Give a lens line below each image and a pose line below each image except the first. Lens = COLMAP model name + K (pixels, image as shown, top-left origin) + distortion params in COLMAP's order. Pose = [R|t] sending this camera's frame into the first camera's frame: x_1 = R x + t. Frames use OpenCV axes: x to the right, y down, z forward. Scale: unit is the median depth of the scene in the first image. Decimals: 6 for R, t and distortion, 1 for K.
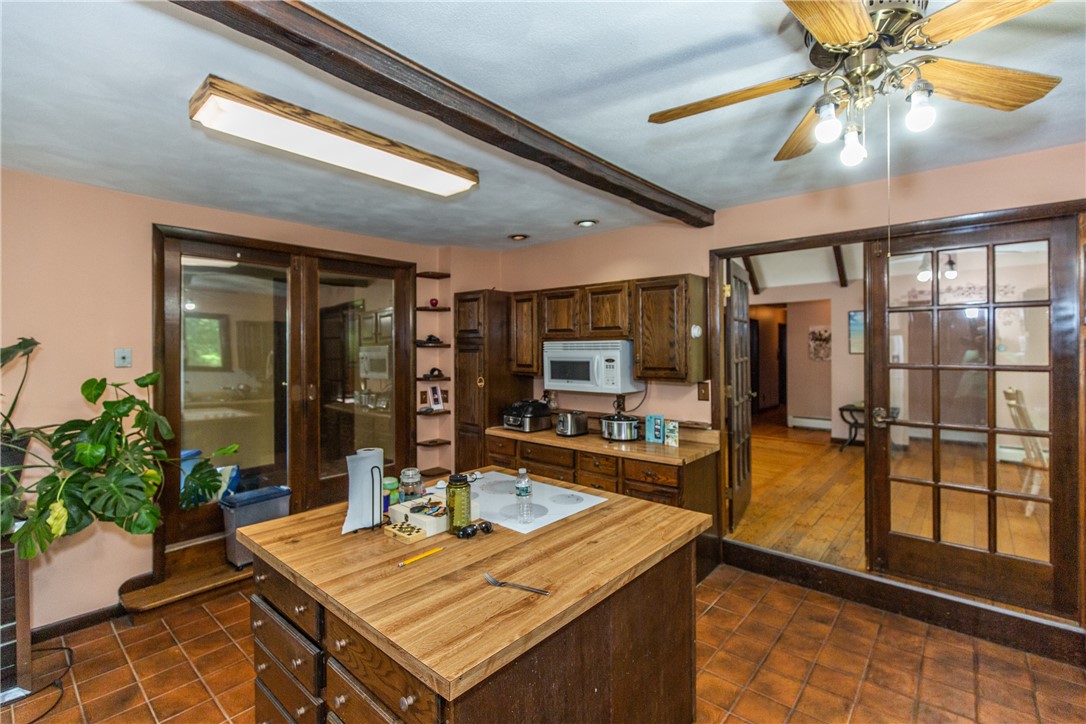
lens RADIAL K [[485.4, 0, 545.8], [0, 485.4, 335.8], [0, 0, 1]] dist [-0.001285, -0.000193]
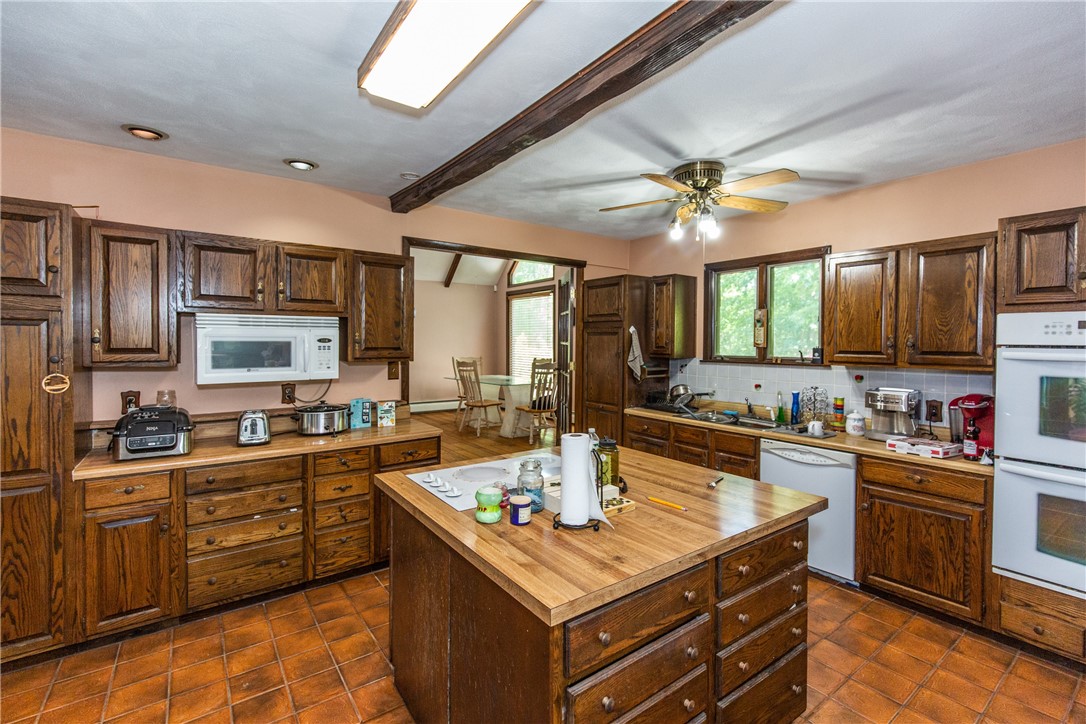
lens RADIAL K [[487.3, 0, 546.8], [0, 487.3, 350.1], [0, 0, 1]] dist [0.007344, -0.000171]
pose [[0.216611, -0.014206, 0.976155, -1.024083], [-0.036015, 0.999097, 0.022531, 0.058286], [-0.975593, -0.040037, 0.215904, 0.747976]]
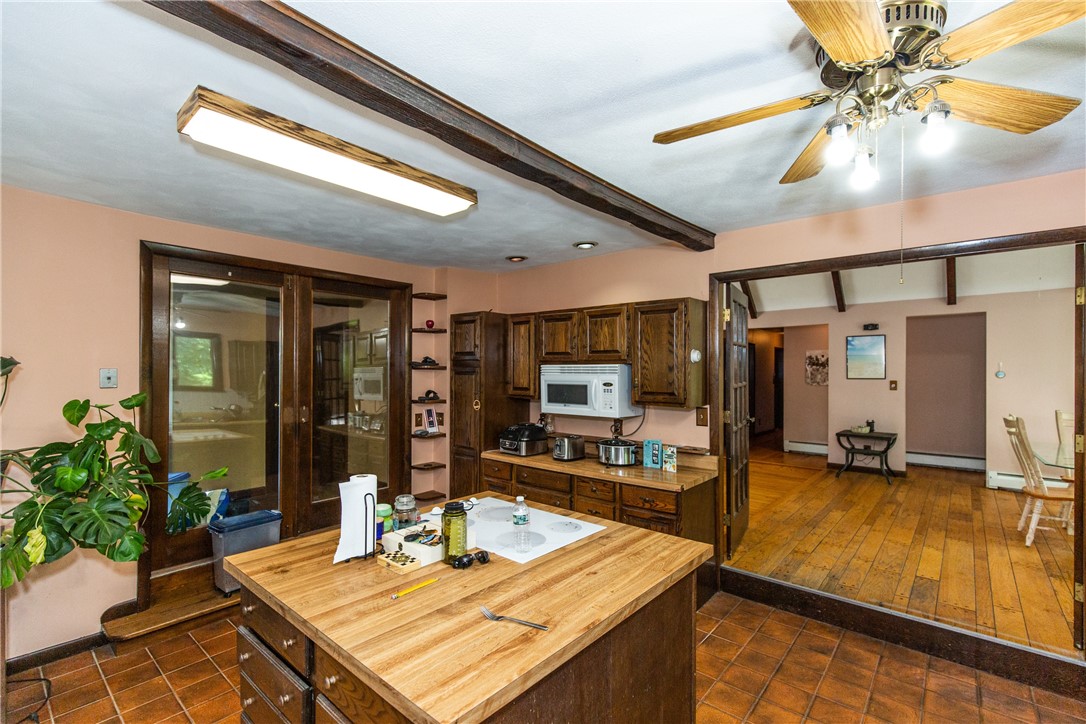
lens RADIAL K [[485.3, 0, 545.4], [0, 485.3, 358.2], [0, 0, 1]] dist [0.006560, -0.000587]
pose [[0.999923, 0.008777, 0.008767, -0.007332], [-0.008793, 0.999960, 0.001726, -0.005361], [-0.008751, -0.001803, 0.999960, 0.020285]]
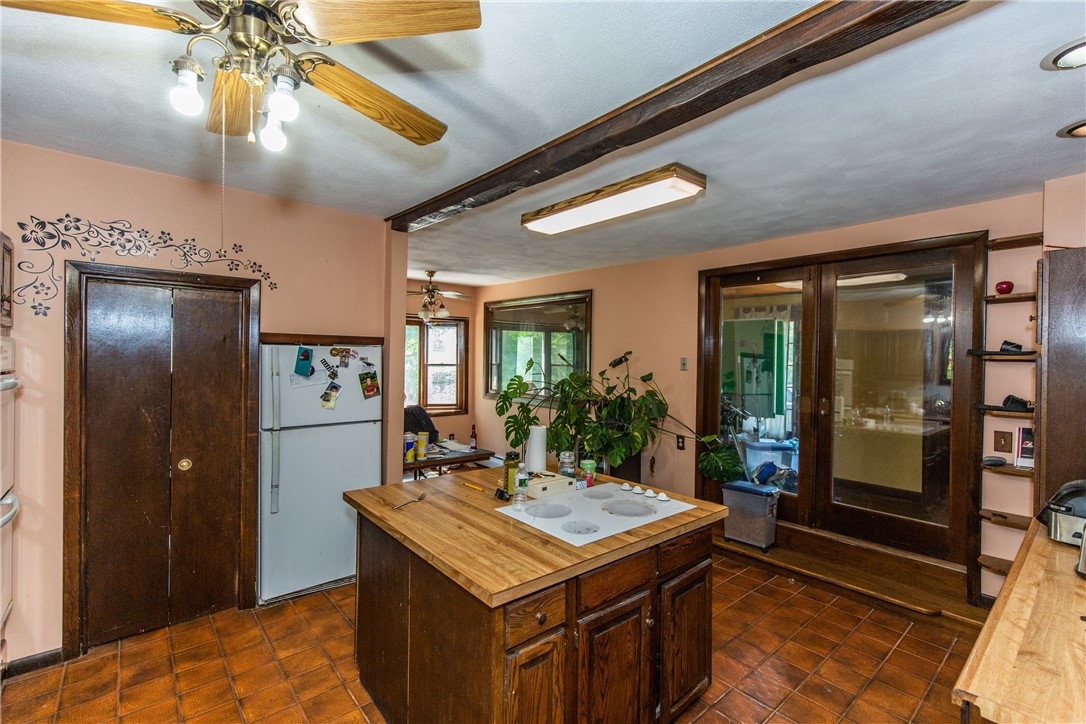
lens RADIAL K [[482.8, 0, 550.9], [0, 482.8, 356.2], [0, 0, 1]] dist [0.013810, -0.000009]
pose [[-0.139416, 0.002188, -0.990232, 0.929417], [0.015380, 0.999882, 0.000044, 0.017868], [0.990115, -0.015224, -0.139433, 1.065836]]
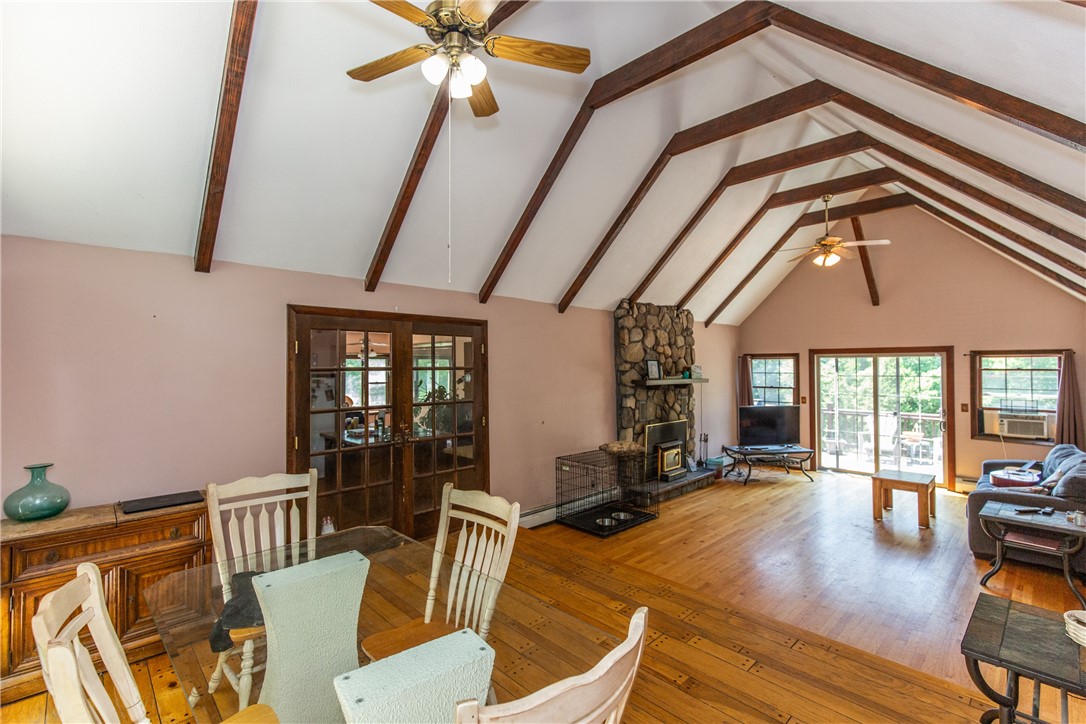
lens RADIAL K [[483.3, 0, 547.2], [0, 483.3, 358.2], [0, 0, 1]] dist [0.006955, -0.000256]
pose [[-0.075504, -0.012134, -0.997072, 2.812763], [0.031053, 0.999412, -0.014514, -0.066422], [0.996662, -0.032058, -0.075083, 2.092338]]
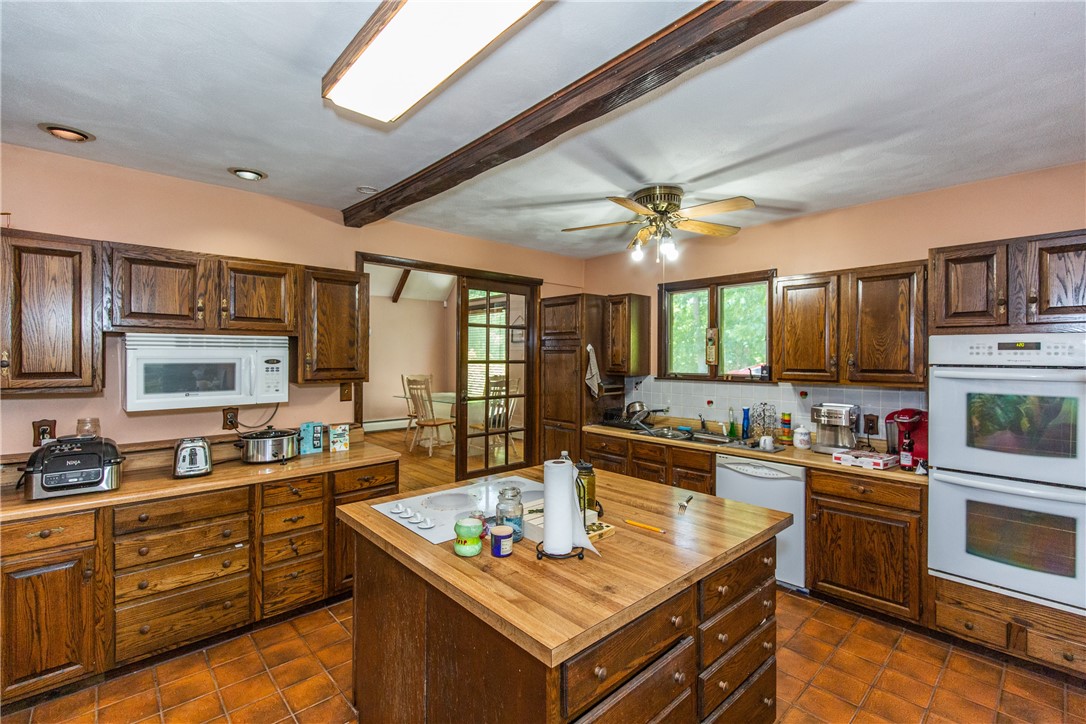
lens RADIAL K [[485.3, 0, 545.4], [0, 485.3, 358.2], [0, 0, 1]] dist [0.006560, -0.000587]
pose [[0.107652, -0.002228, 0.994186, -1.015855], [-0.032996, 0.999439, 0.005813, 0.044603], [-0.993641, -0.033430, 0.107518, 0.805578]]
